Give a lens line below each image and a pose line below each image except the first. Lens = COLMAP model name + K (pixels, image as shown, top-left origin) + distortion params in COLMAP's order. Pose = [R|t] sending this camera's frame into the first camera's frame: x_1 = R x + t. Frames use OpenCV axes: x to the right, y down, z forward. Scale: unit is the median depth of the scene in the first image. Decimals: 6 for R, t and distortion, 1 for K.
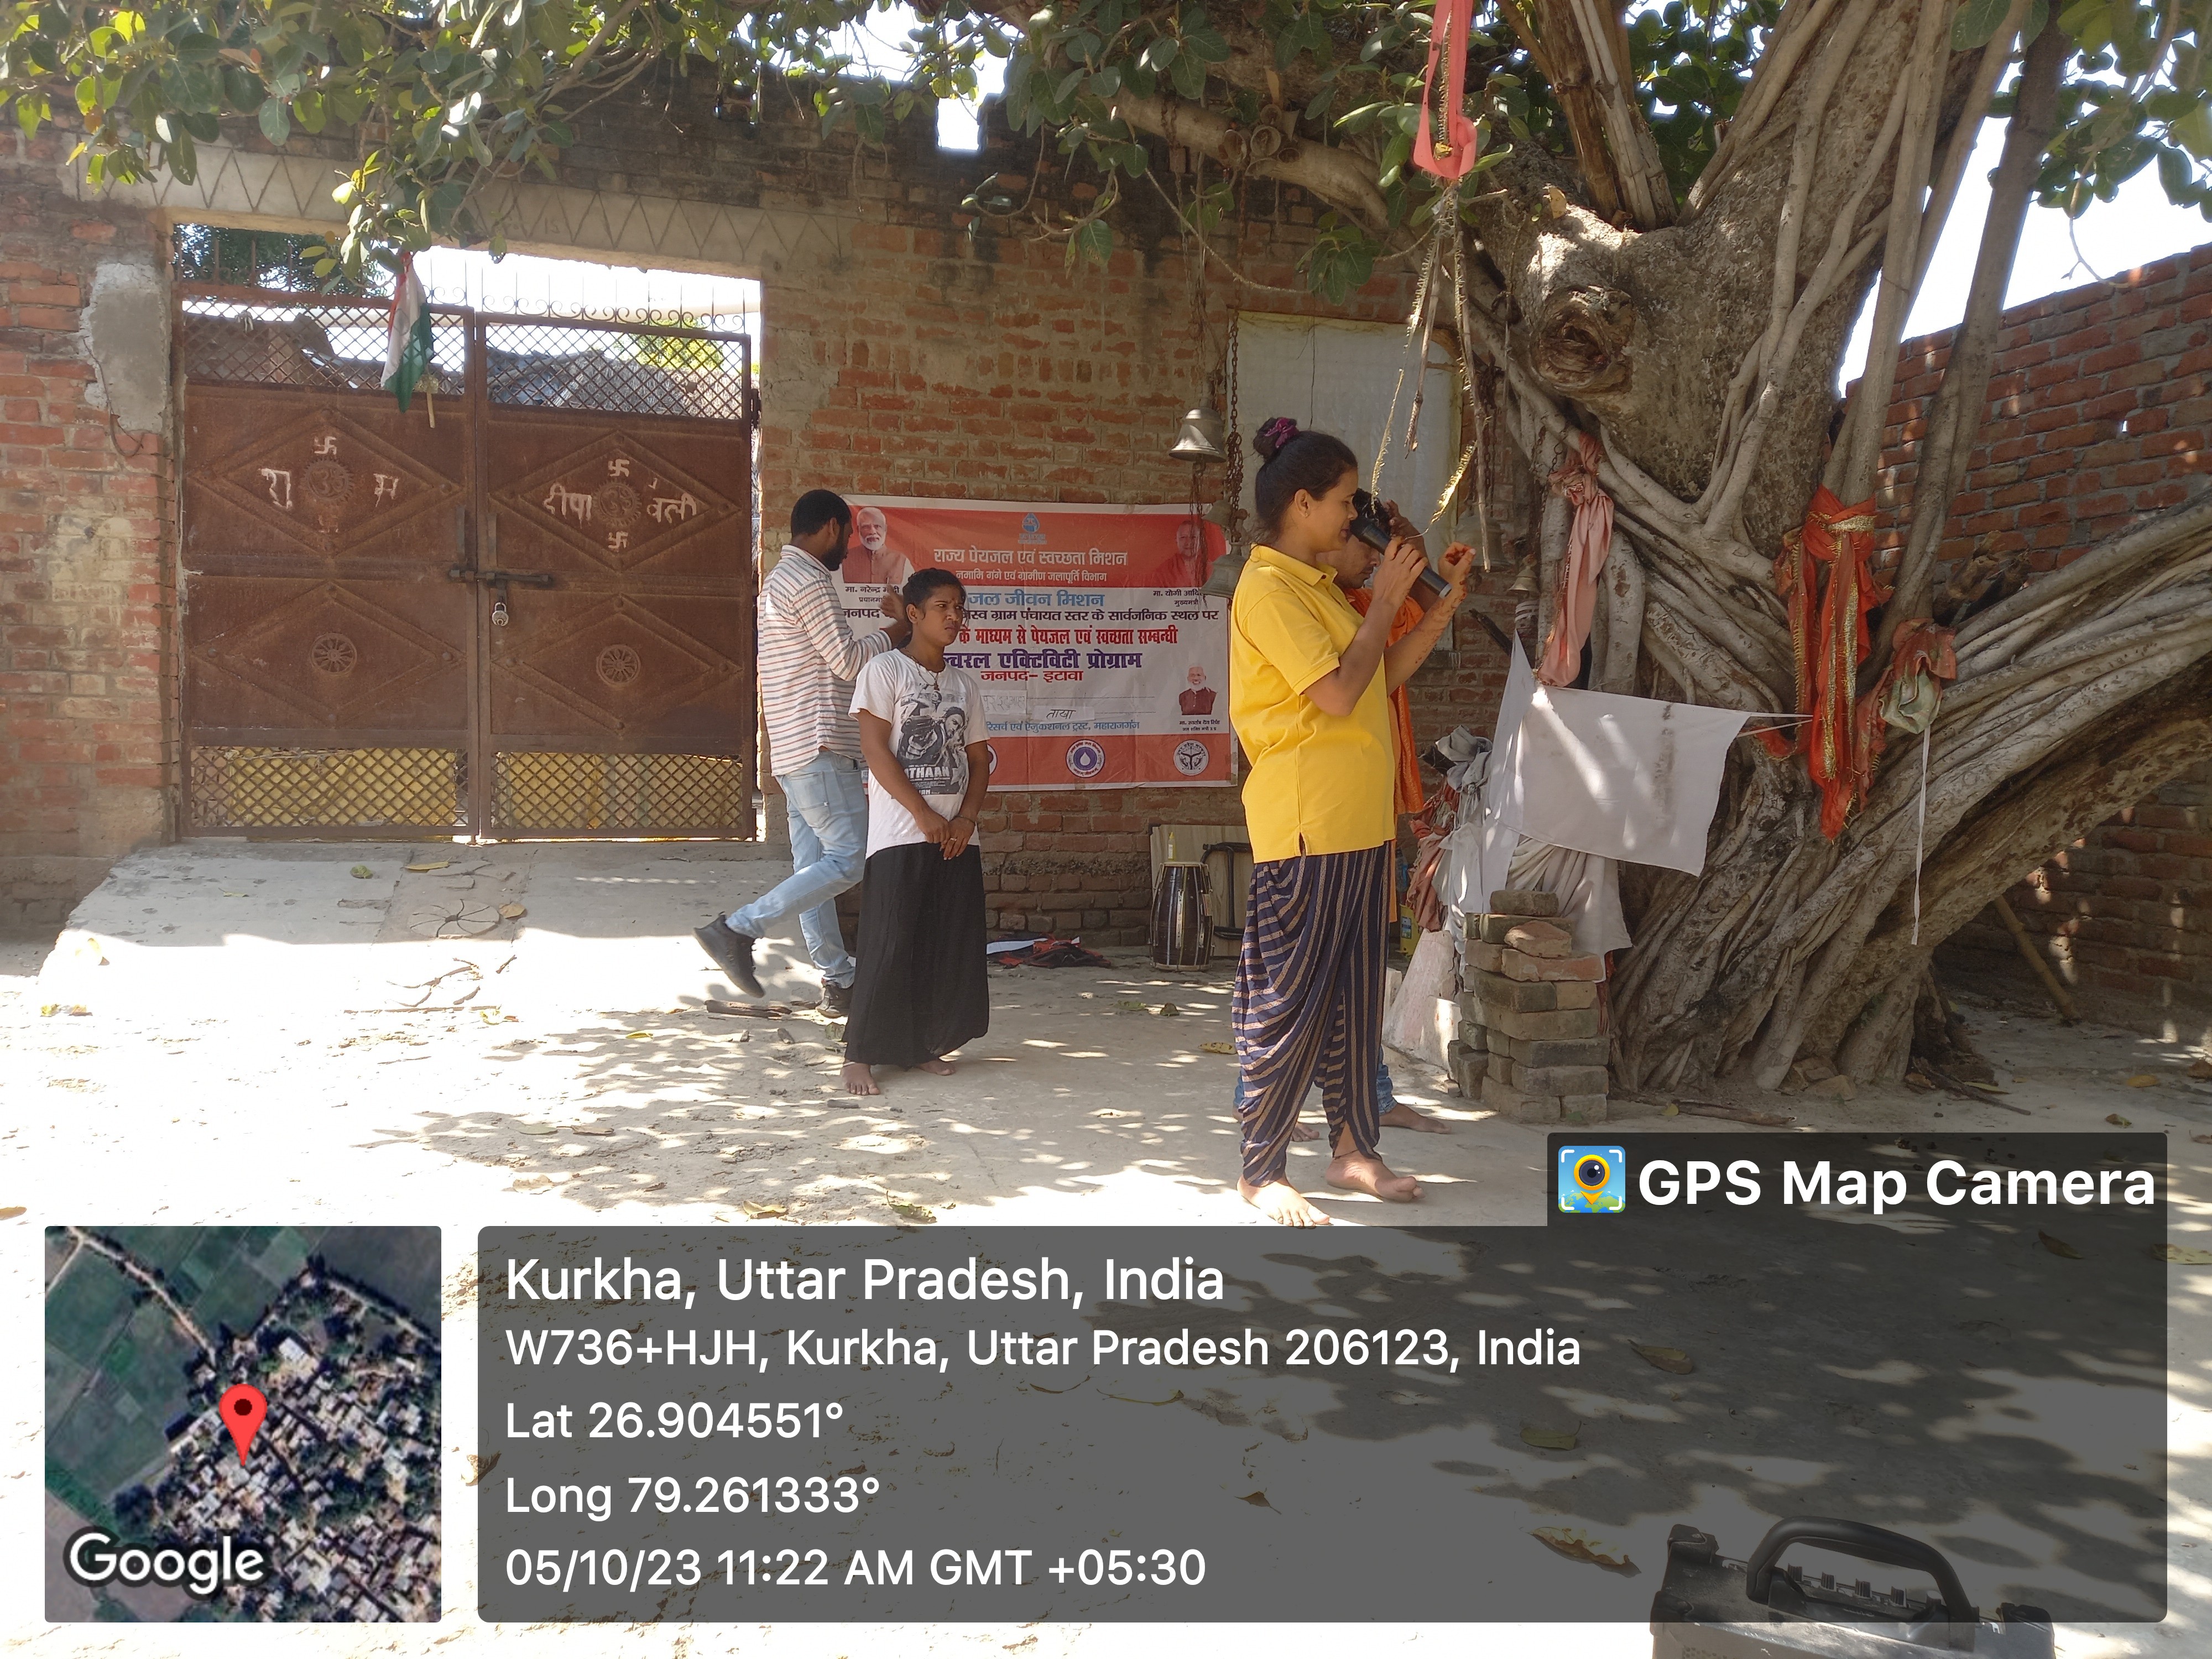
lens RADIAL K [[1634.8, 0, 1077.0], [0, 1634.8, 796.6], [0, 0, 1]] dist [0.087113, -0.098214]
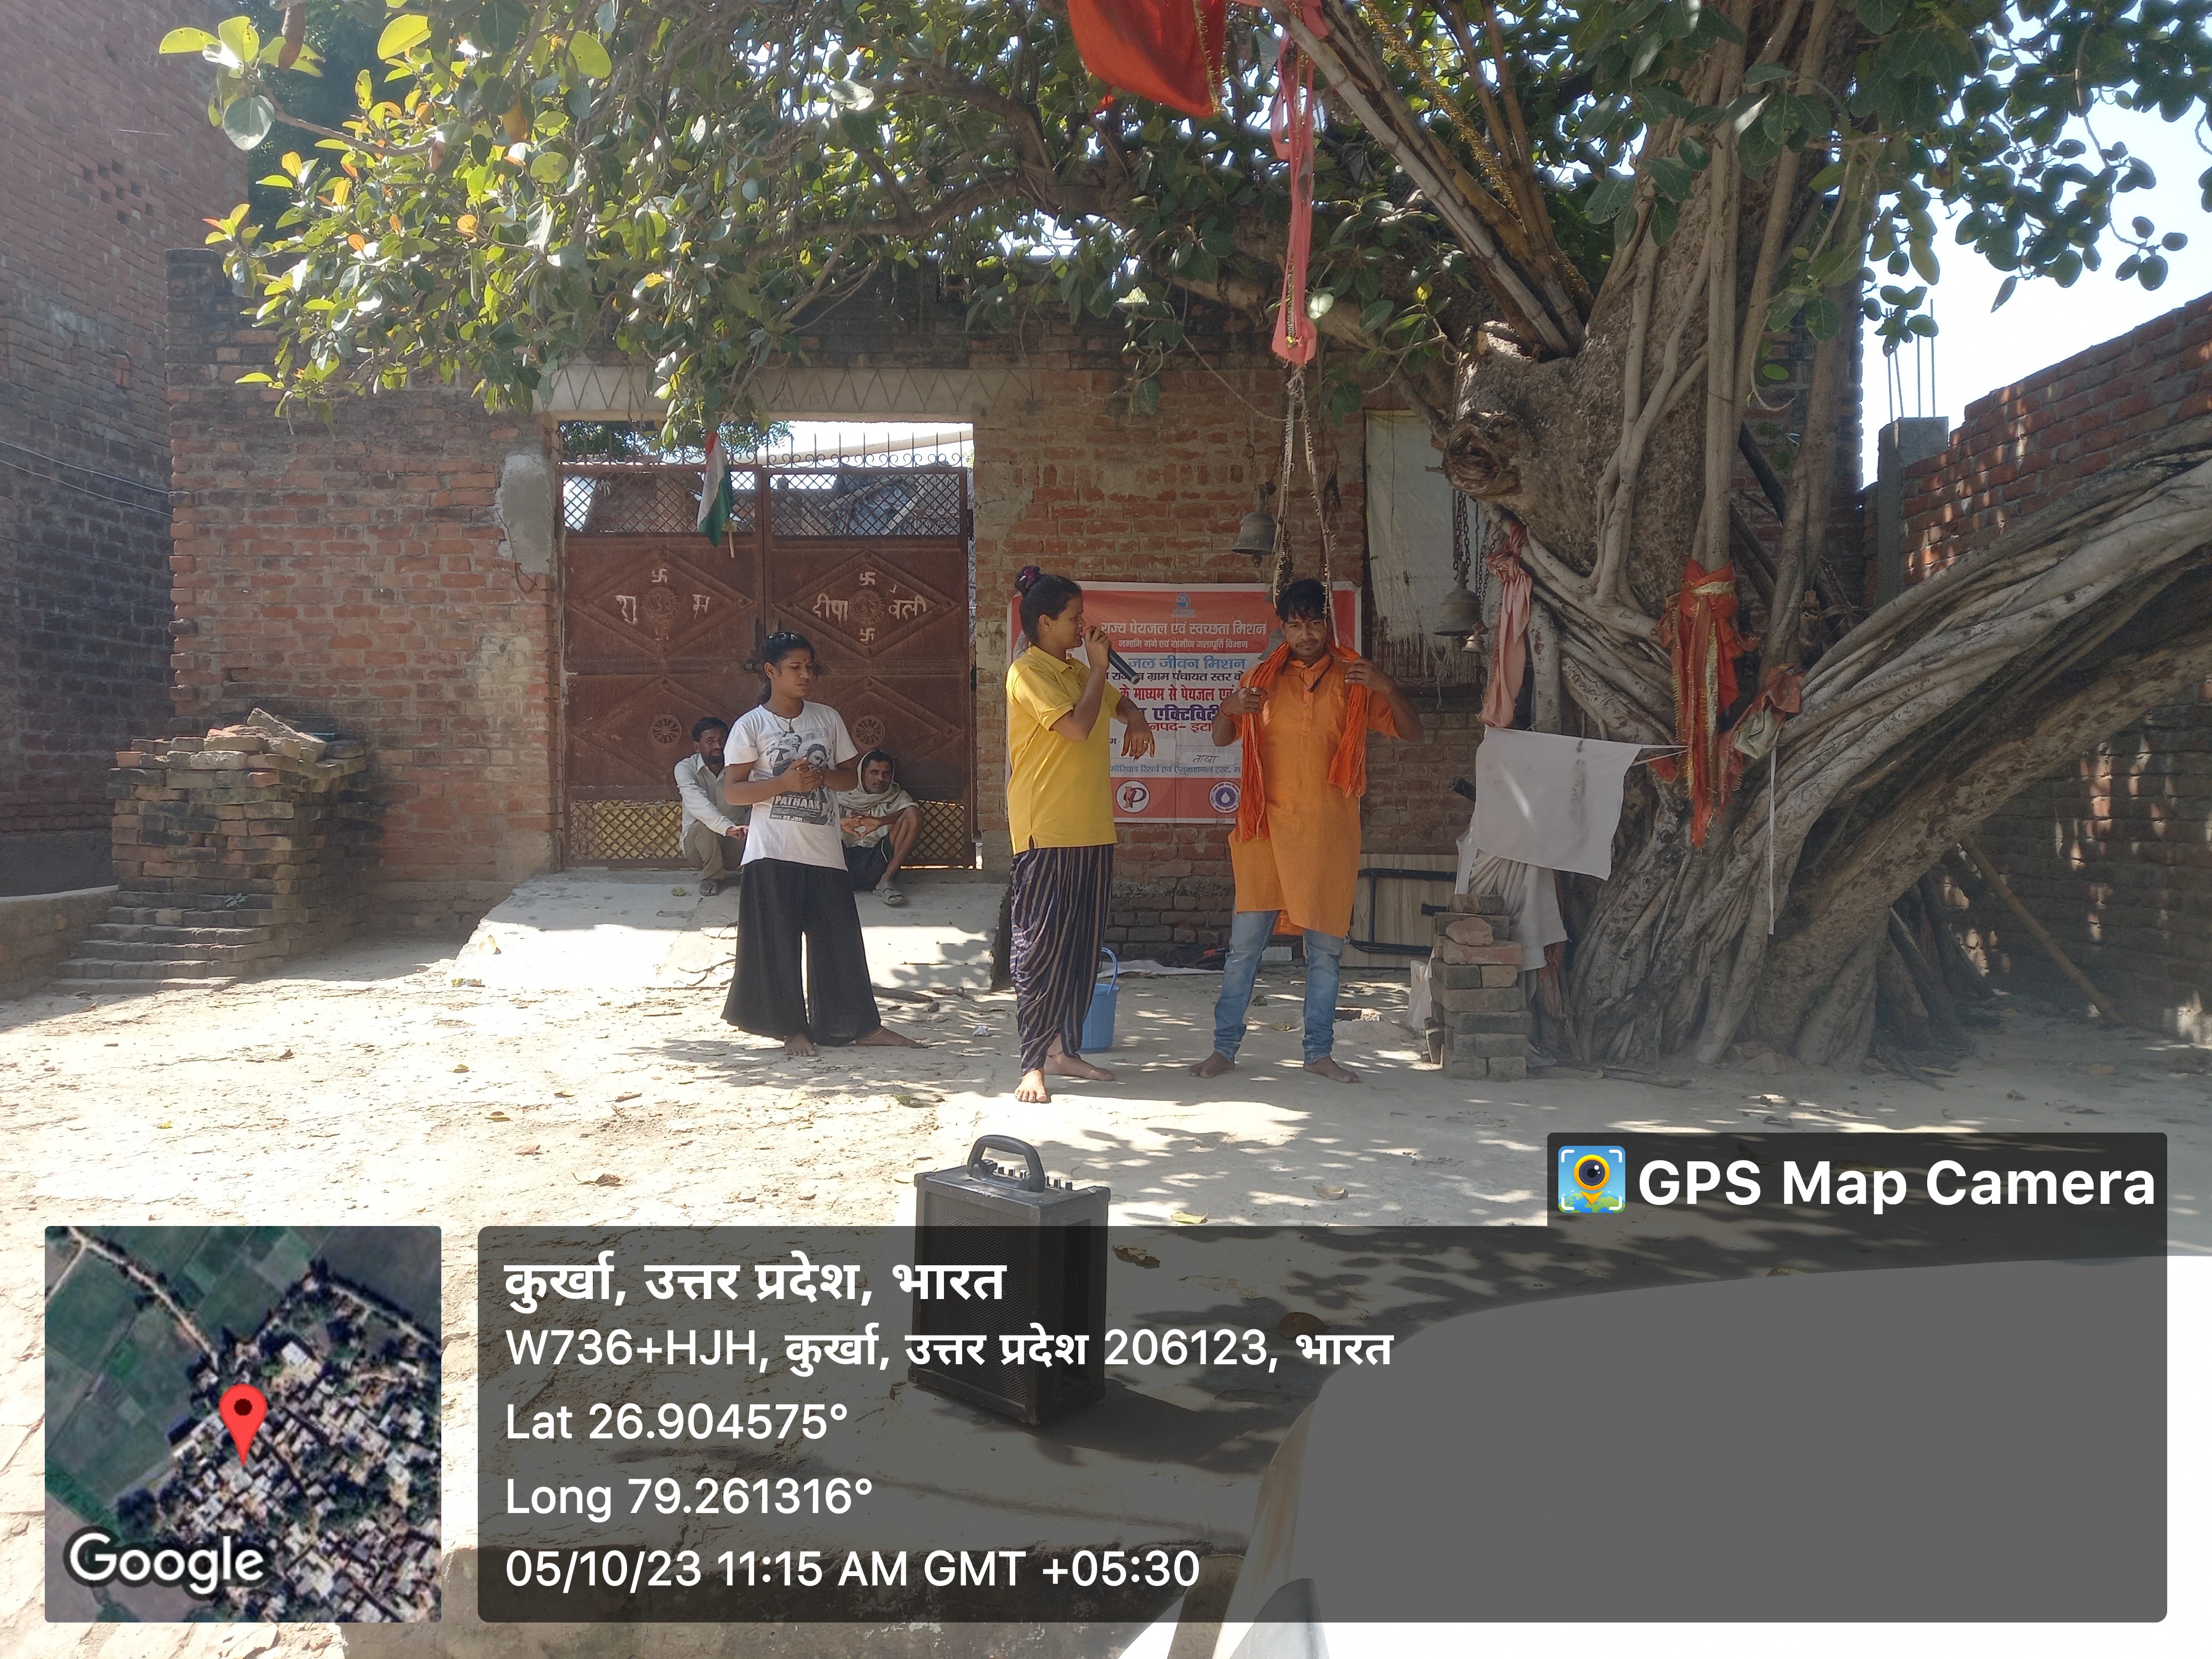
lens RADIAL K [[1658.8, 0, 1078.4], [0, 1658.8, 800.3], [0, 0, 1]] dist [0.110444, -0.169986]
pose [[0.962852, -0.018330, -0.269406, 0.244250], [0.010034, 0.999433, -0.032140, 0.018207], [0.269843, 0.028243, 0.962490, -0.214910]]
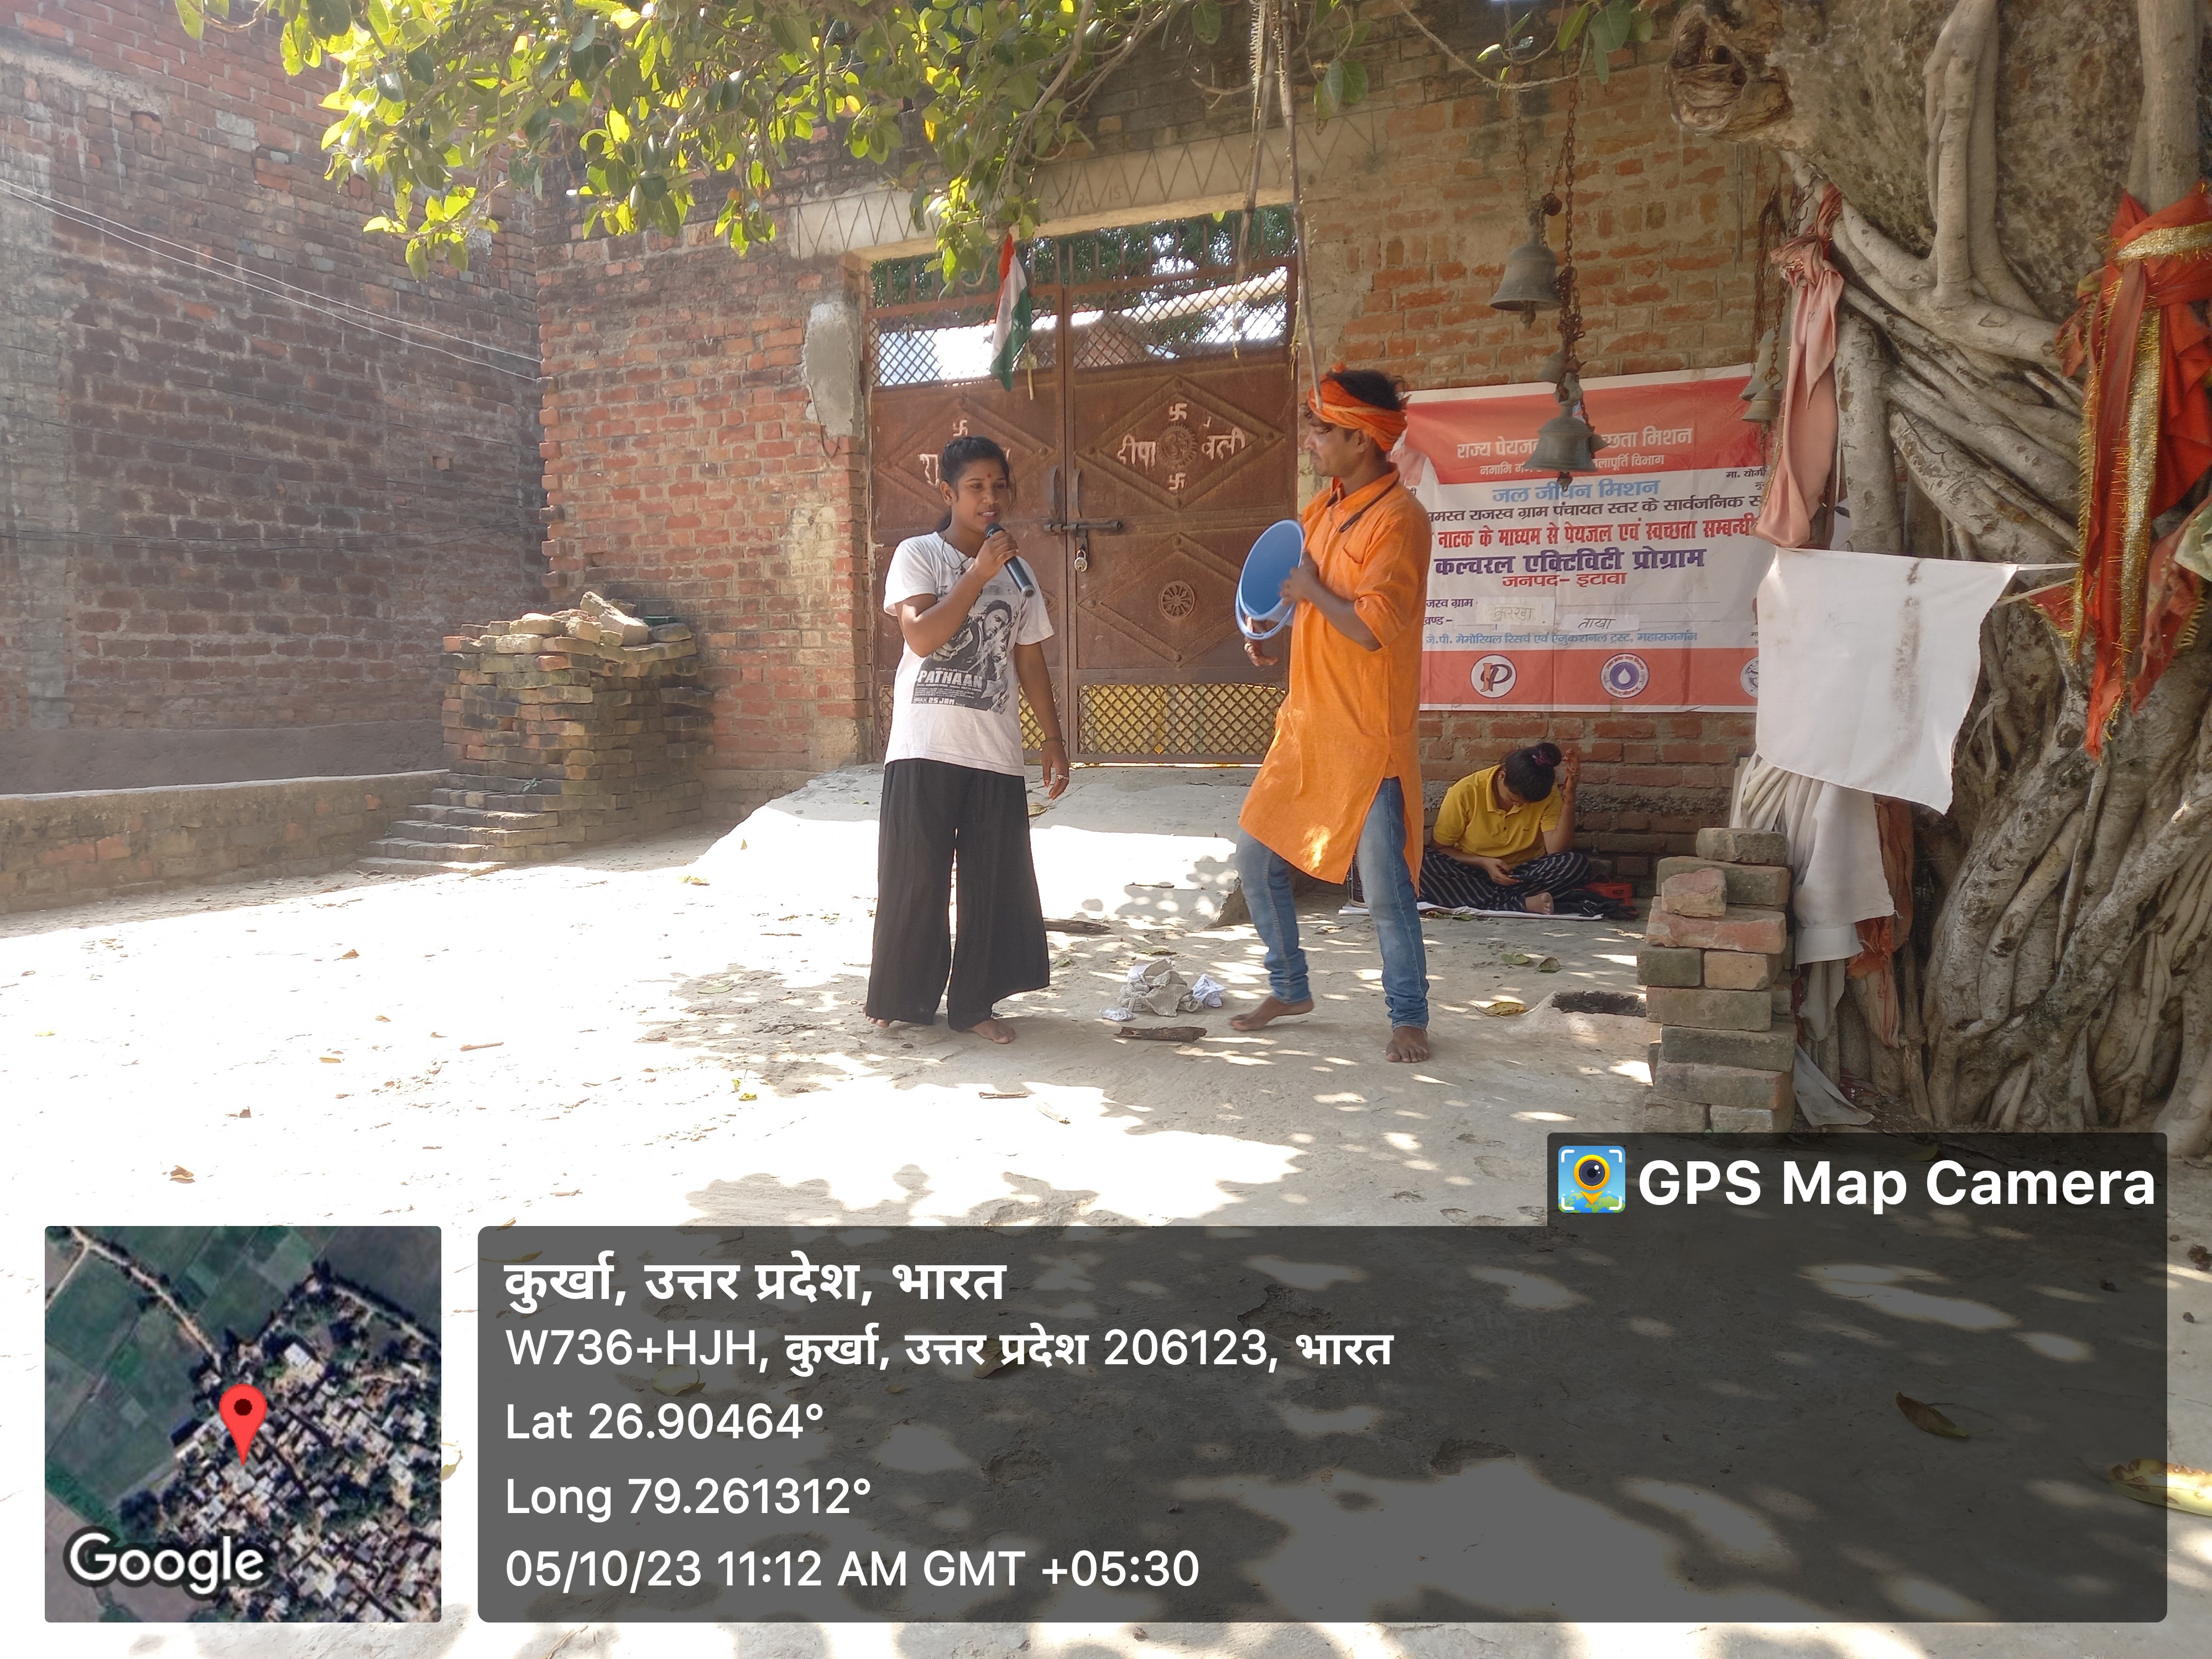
lens RADIAL K [[1613.2, 0, 1085.4], [0, 1613.2, 820.4], [0, 0, 1]] dist [0.082002, -0.096698]
pose [[0.746043, 0.032826, -0.665088, 0.407500], [-0.002381, 0.998909, 0.046631, 0.014769], [0.665893, -0.033205, 0.745308, 0.193350]]
